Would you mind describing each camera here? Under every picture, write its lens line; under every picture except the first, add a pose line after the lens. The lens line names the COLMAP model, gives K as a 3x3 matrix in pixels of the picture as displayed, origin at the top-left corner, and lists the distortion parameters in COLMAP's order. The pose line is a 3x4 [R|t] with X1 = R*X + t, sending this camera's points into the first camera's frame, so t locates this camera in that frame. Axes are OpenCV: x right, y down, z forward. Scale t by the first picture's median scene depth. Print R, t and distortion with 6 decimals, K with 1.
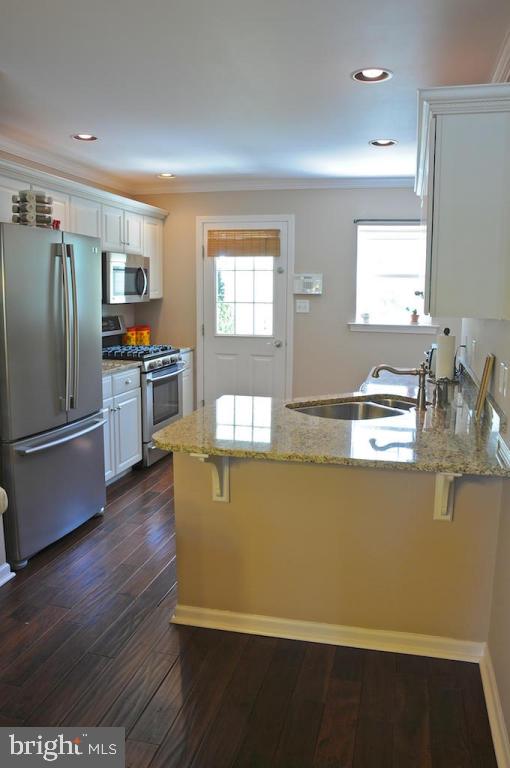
lens RADIAL K [[610.9, 0, 269.0], [0, 610.9, 396.5], [0, 0, 1]] dist [-0.132000, 0.043536]
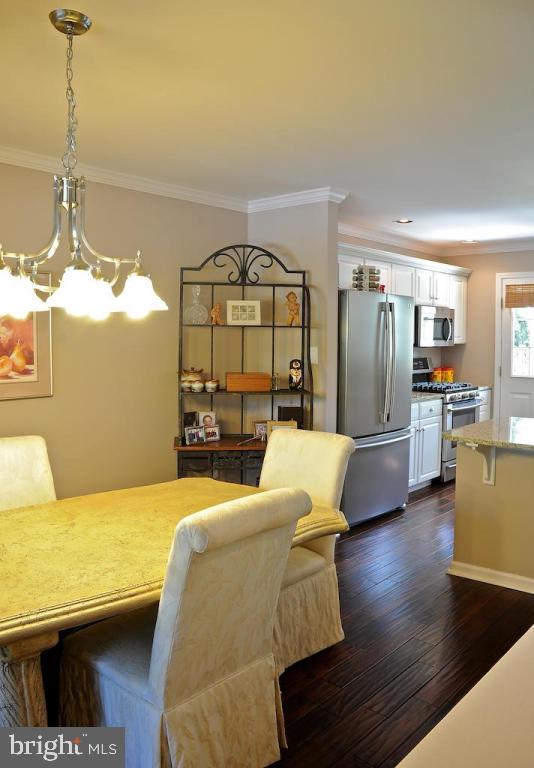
lens RADIAL K [[675.7, 0, 267.7], [0, 675.7, 383.8], [0, 0, 1]] dist [-0.133690, 0.000278]
pose [[0.884926, 0.022576, -0.465184, 0.102504], [-0.071709, 0.993519, -0.088196, 0.066149], [0.460178, 0.111405, 0.880809, -0.352098]]
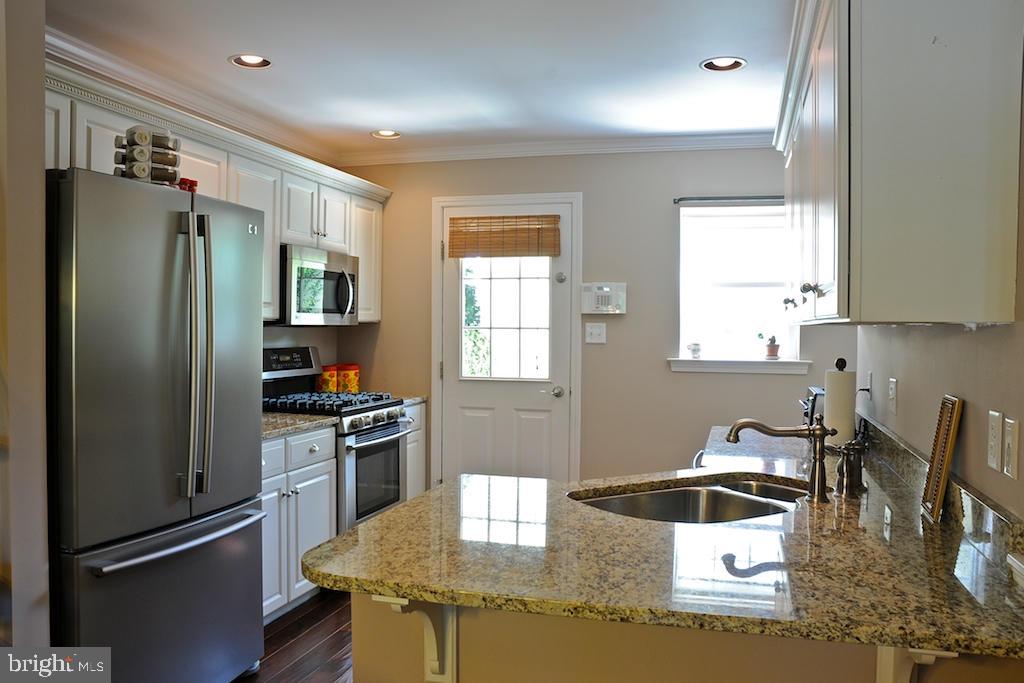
lens RADIAL K [[814.6, 0, 507.6], [0, 814.6, 362.1], [0, 0, 1]] dist [-0.132000, 0.043536]
pose [[0.998756, -0.000835, -0.049865, 0.006099], [-0.005828, 0.991057, -0.133313, -0.003469], [0.049530, 0.133438, 0.989819, 0.176553]]
